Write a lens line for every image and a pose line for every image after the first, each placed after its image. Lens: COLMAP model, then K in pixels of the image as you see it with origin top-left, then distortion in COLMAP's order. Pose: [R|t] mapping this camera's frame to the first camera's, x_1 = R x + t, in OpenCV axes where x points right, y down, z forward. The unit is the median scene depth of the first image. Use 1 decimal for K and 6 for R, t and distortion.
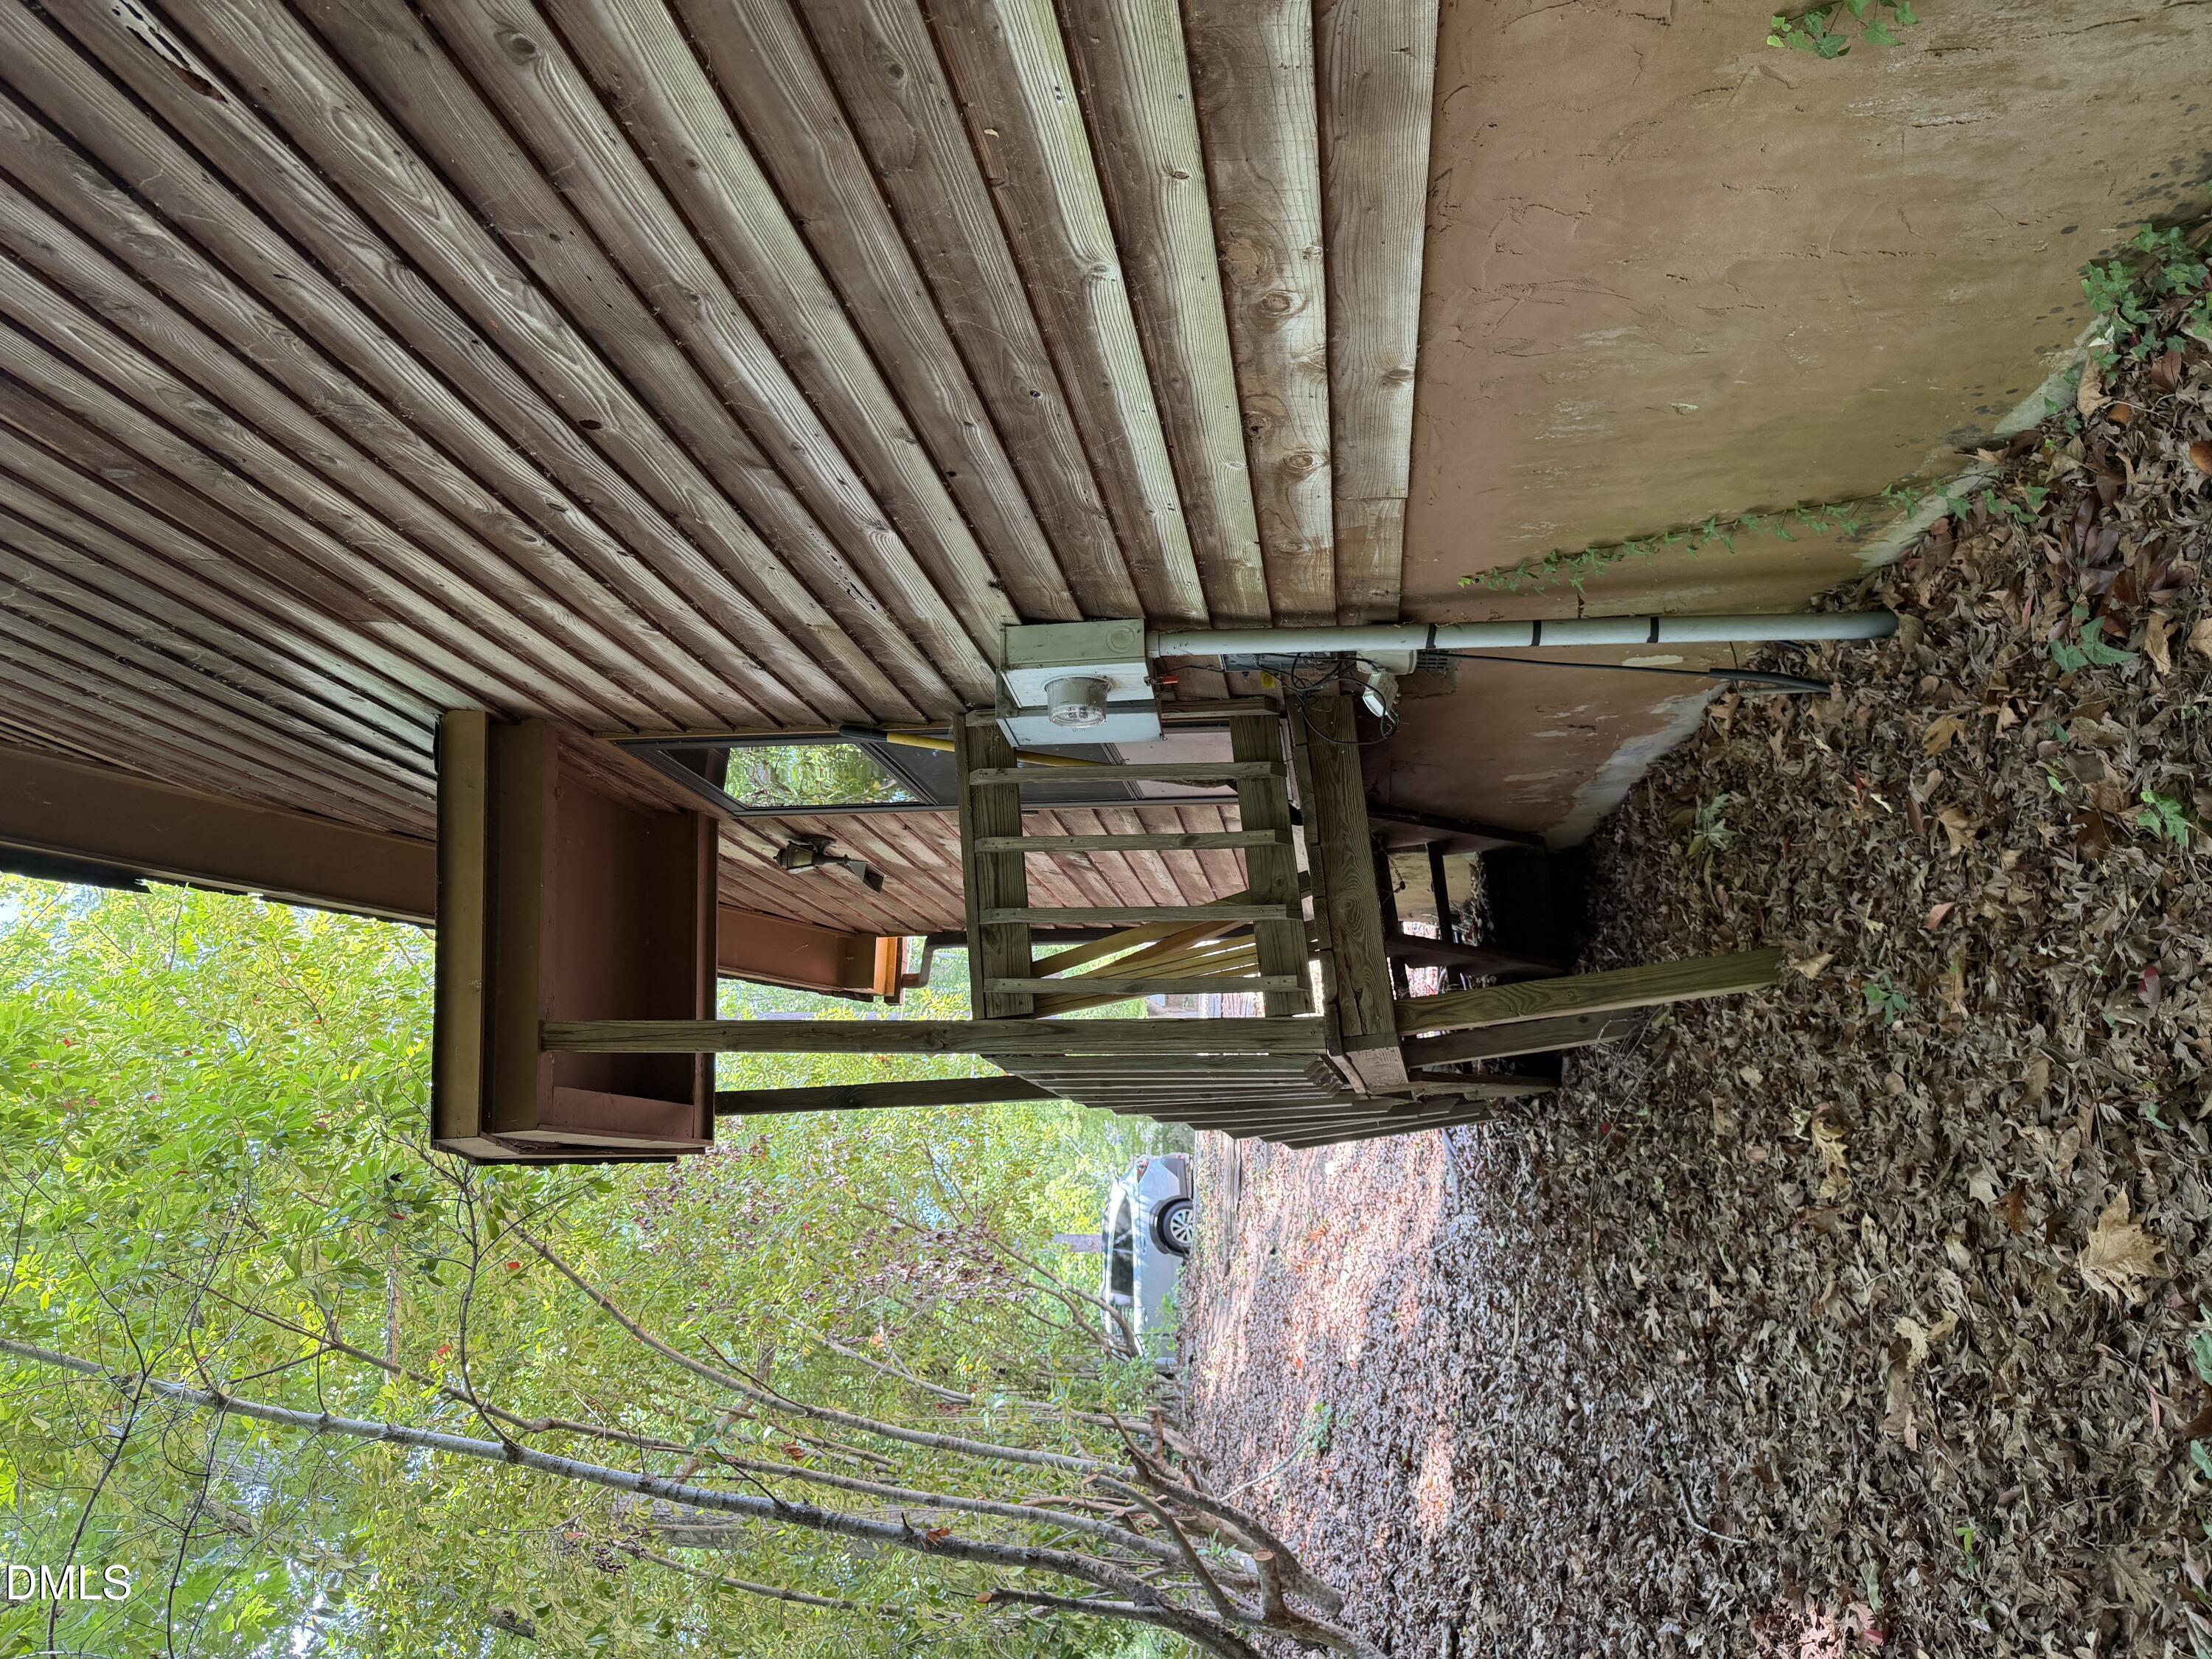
lens RADIAL K [[1534.0, 0, 1106.0], [0, 1534.0, 829.5], [0, 0, 1]] dist [0.139880, -0.221846]
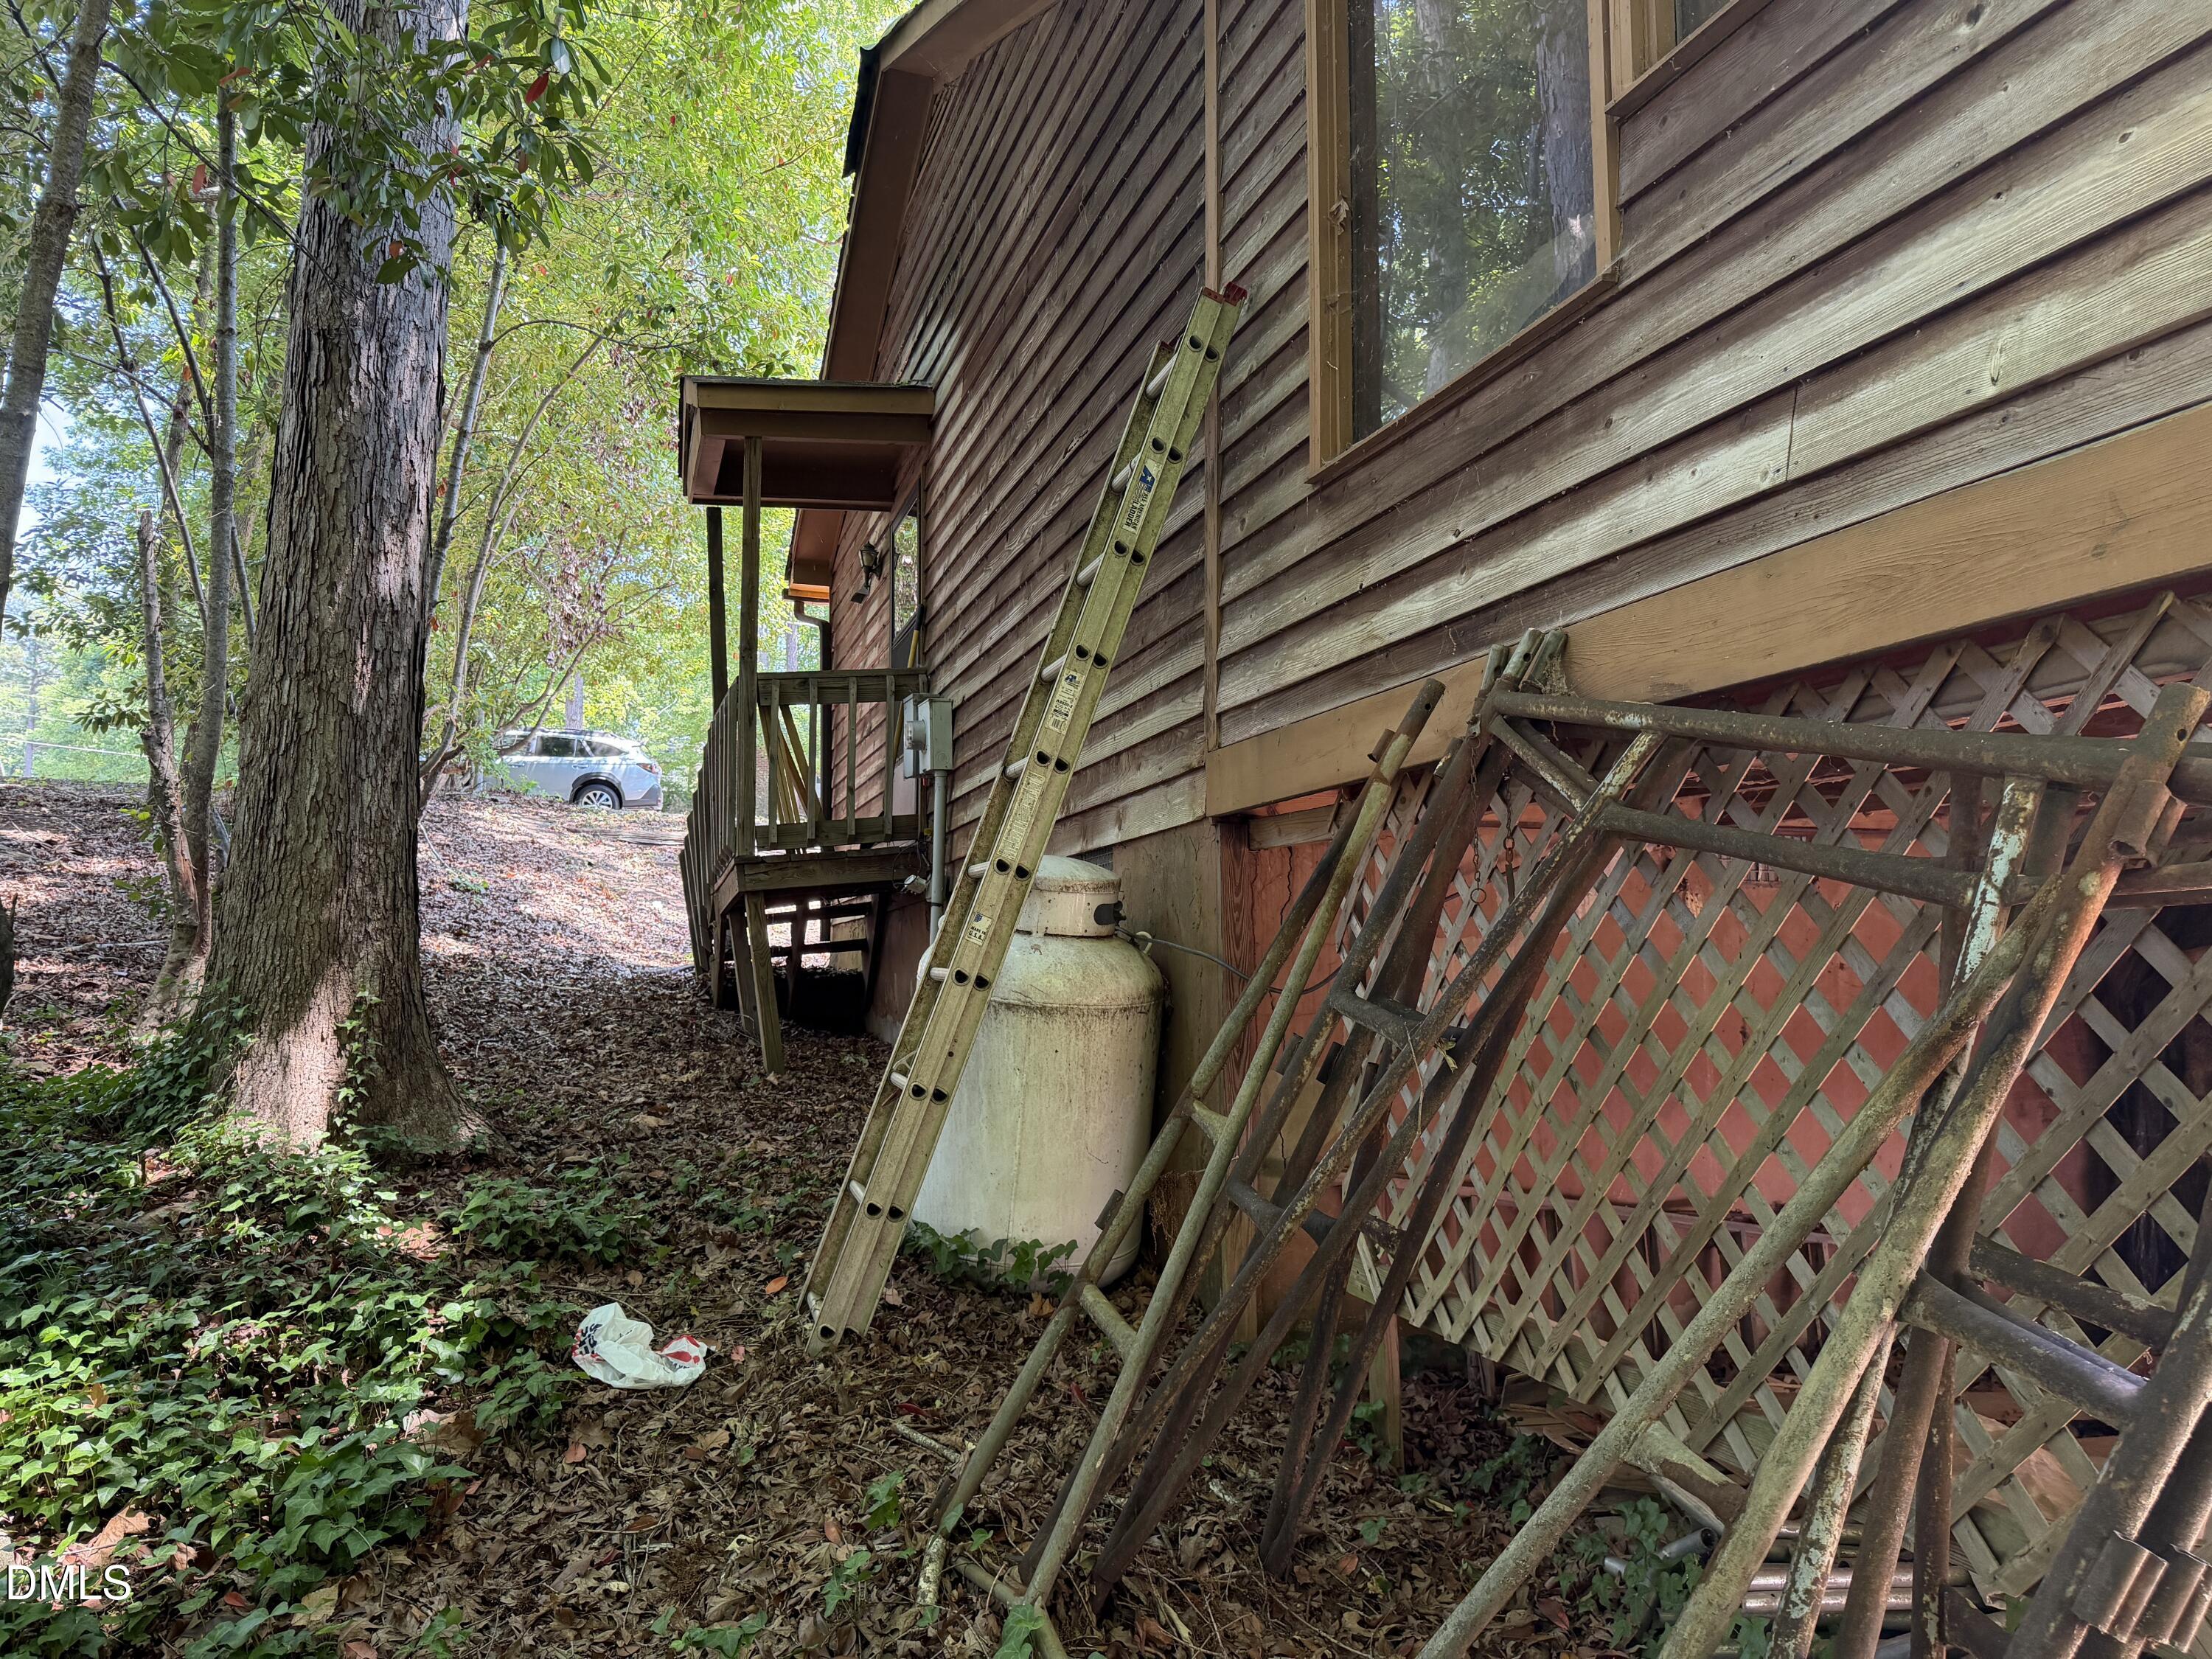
lens RADIAL K [[1534.0, 0, 1106.0], [0, 1534.0, 829.5], [0, 0, 1]] dist [0.139880, -0.221846]
pose [[-0.034790, 0.998097, 0.050913, -0.004570], [-0.996482, -0.030757, -0.077956, -0.112779], [-0.076242, -0.053446, 0.995656, -0.654592]]
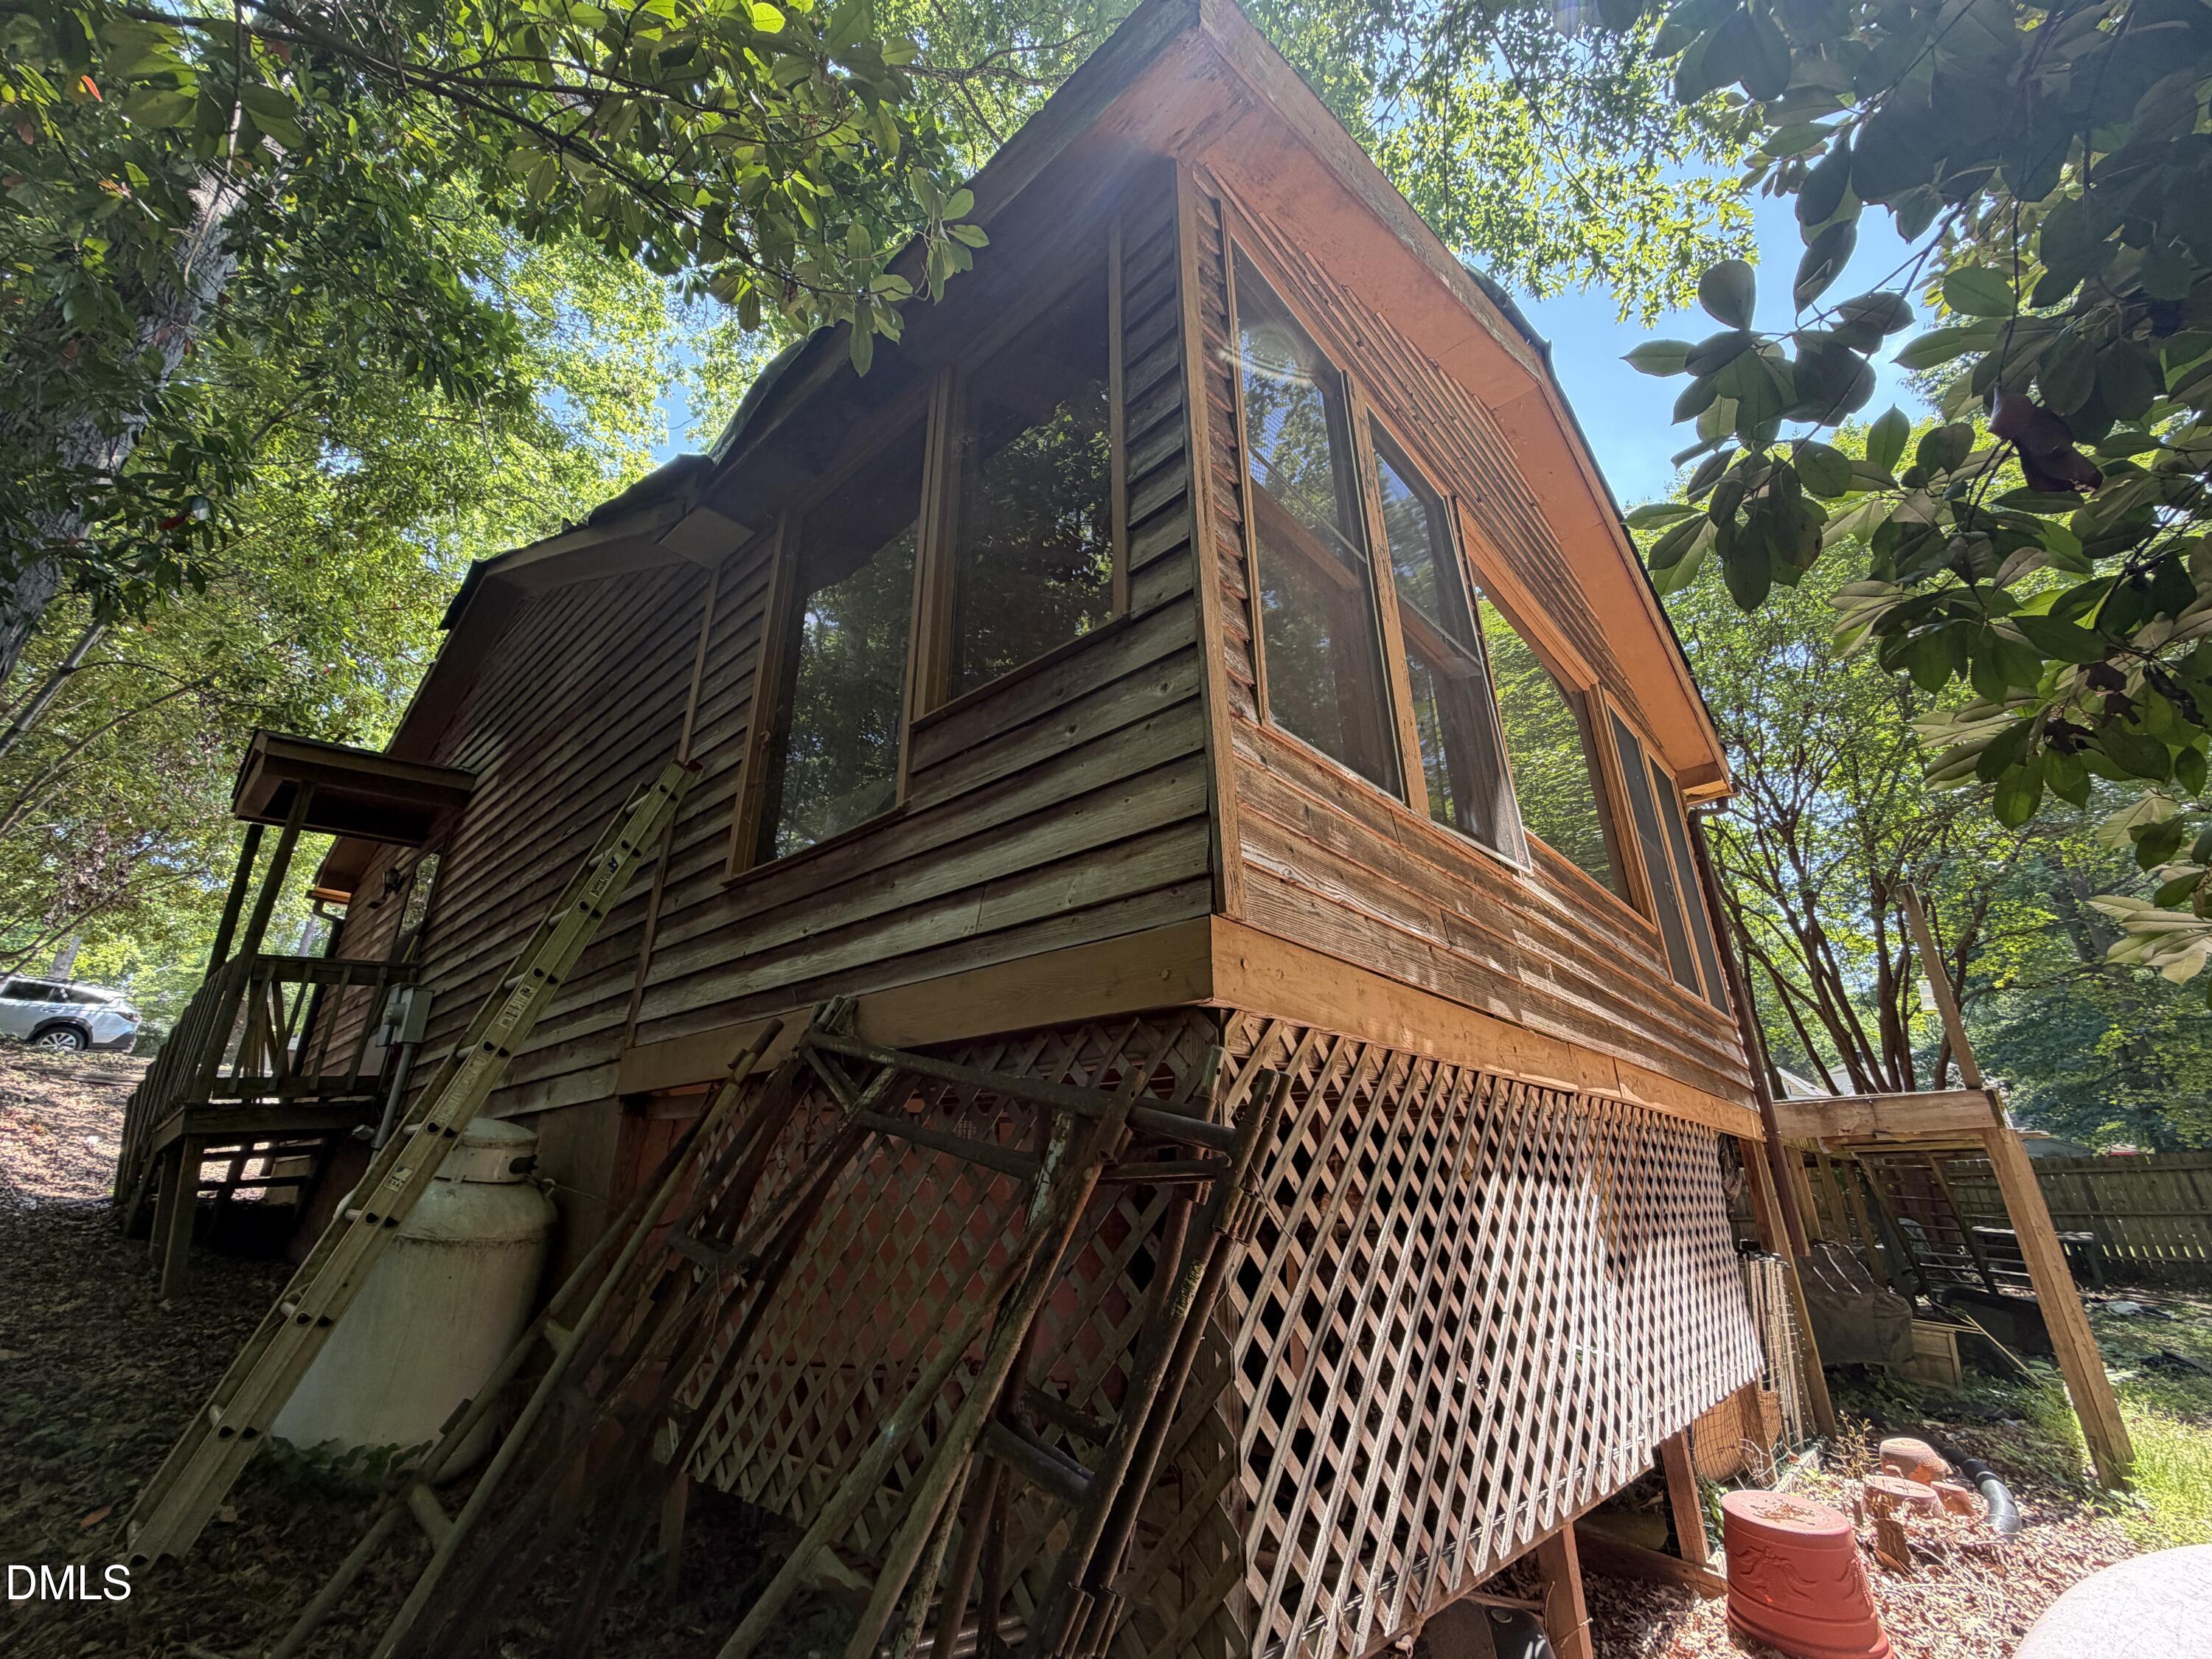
lens RADIAL K [[928.9, 0, 1106.0], [0, 928.9, 829.5], [0, 0, 1]] dist [-0.001570, -0.000377]
pose [[-0.099680, 0.958948, -0.265485, -0.014466], [-0.825210, -0.228753, -0.516431, -0.124295], [-0.555961, 0.167603, 0.814135, -0.667473]]
